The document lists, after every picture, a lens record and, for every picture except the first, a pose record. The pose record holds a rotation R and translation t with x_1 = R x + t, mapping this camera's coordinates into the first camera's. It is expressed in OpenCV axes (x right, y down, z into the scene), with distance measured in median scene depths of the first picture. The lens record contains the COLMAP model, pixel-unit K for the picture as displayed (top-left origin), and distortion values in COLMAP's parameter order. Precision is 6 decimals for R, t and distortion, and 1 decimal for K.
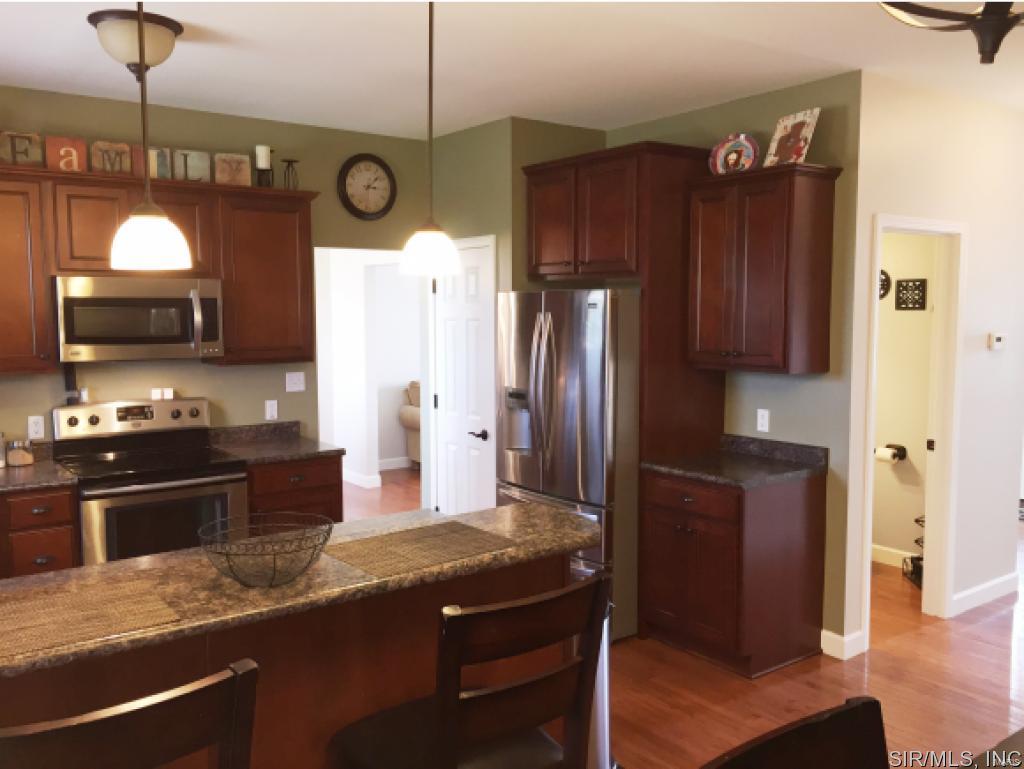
lens RADIAL K [[876.3, 0, 504.5], [0, 876.3, 387.2], [0, 0, 1]] dist [0.062146, -0.075566]
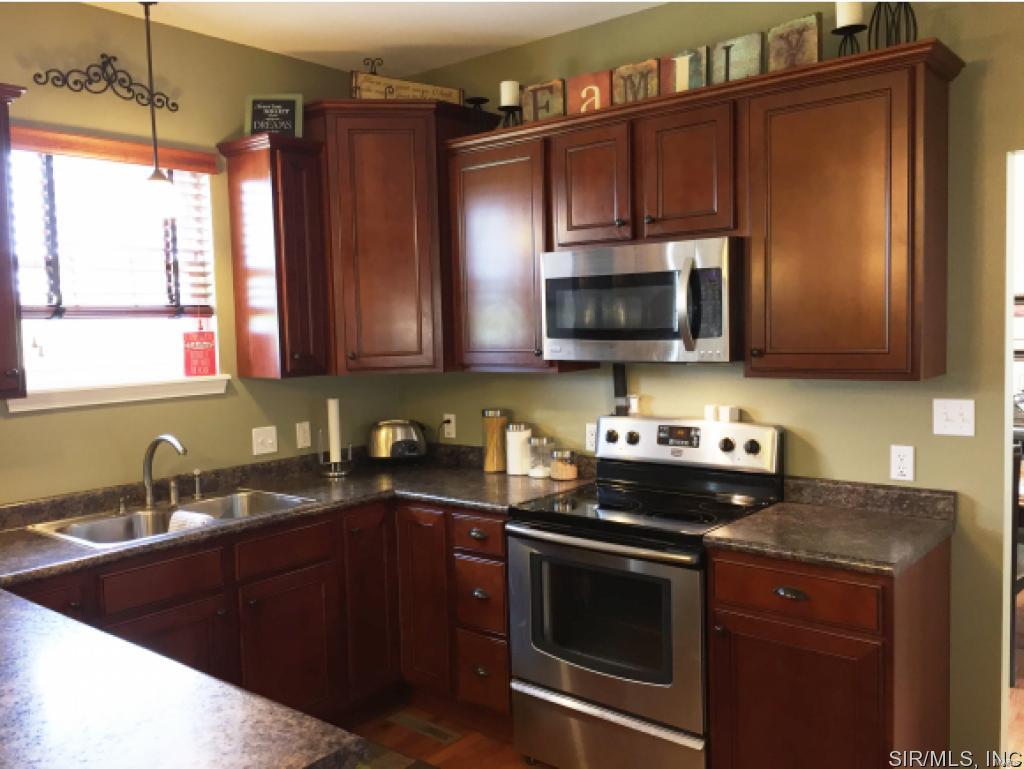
lens RADIAL K [[876.3, 0, 506.1], [0, 876.3, 383.5], [0, 0, 1]] dist [0.062146, -0.075566]
pose [[0.245335, 0.065707, -0.967209, 0.238787], [-0.063802, 0.996632, 0.051522, -0.041594], [0.967337, 0.049070, 0.248701, 0.695675]]
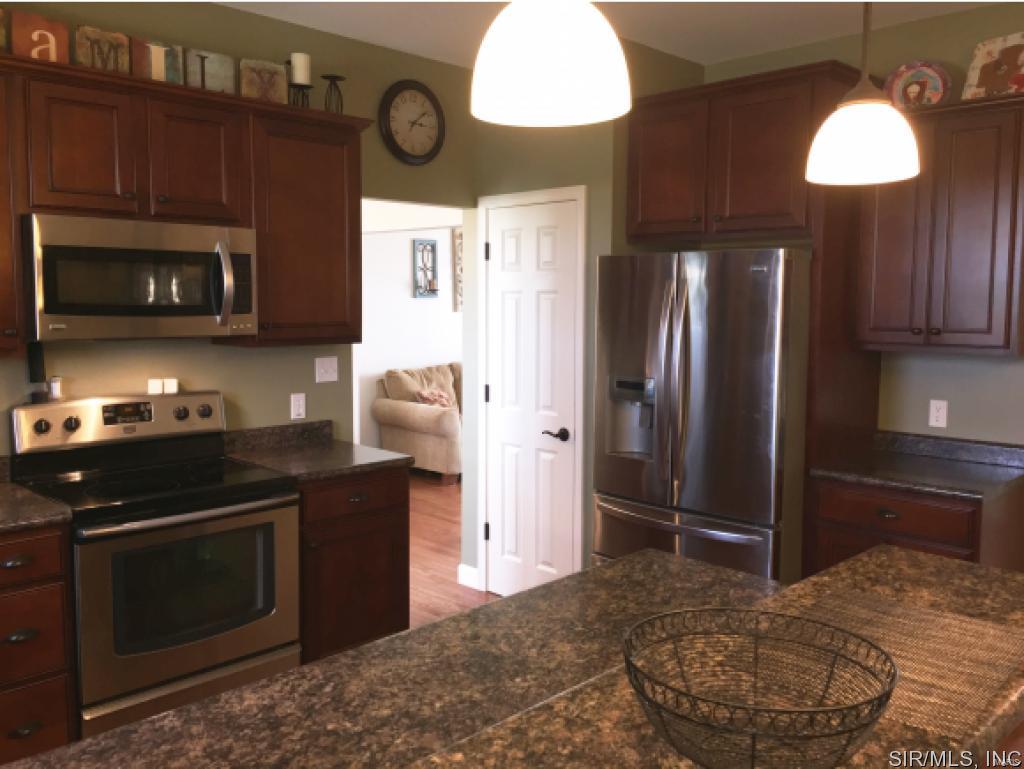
lens RADIAL K [[876.3, 0, 522.2], [0, 876.3, 373.8], [0, 0, 1]] dist [0.062146, -0.075566]
pose [[0.987857, -0.004414, 0.155306, -0.215298], [0.005076, 0.999980, -0.003867, 0.001820], [-0.155286, 0.004609, 0.987859, 0.241477]]
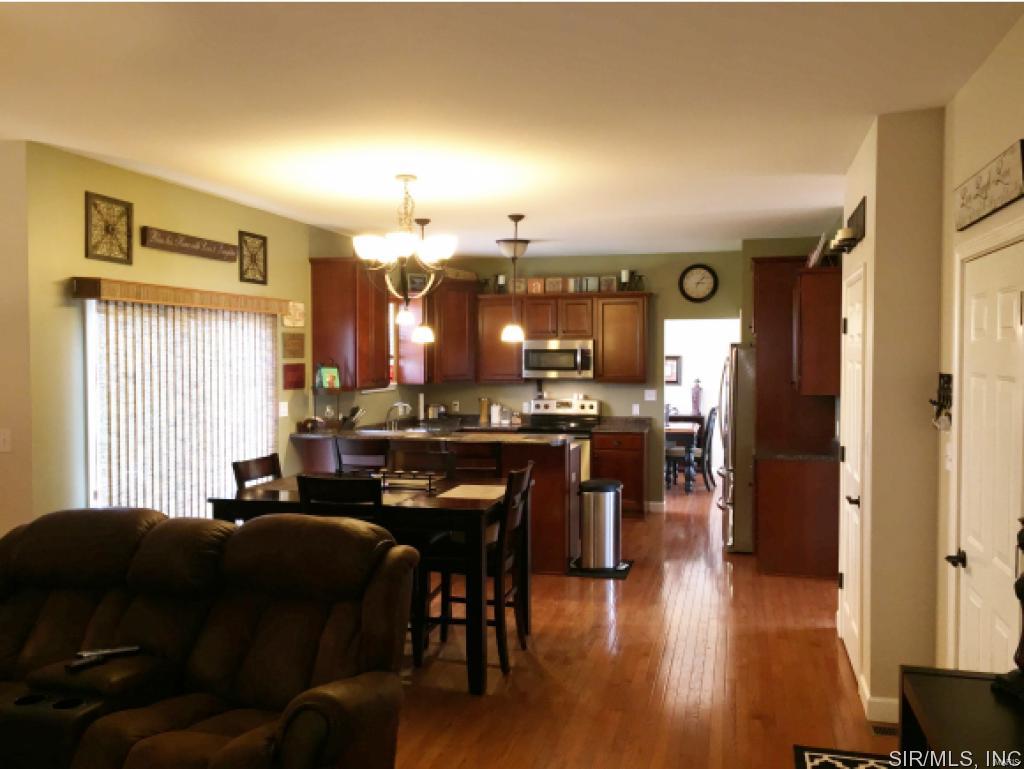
lens RADIAL K [[876.3, 0, 510.4], [0, 876.3, 387.5], [0, 0, 1]] dist [0.062146, -0.075566]
pose [[0.632596, 0.028741, -0.773949, 1.105370], [-0.072668, 0.997105, -0.022368, 0.045006], [0.771065, 0.070391, 0.632853, -0.404213]]
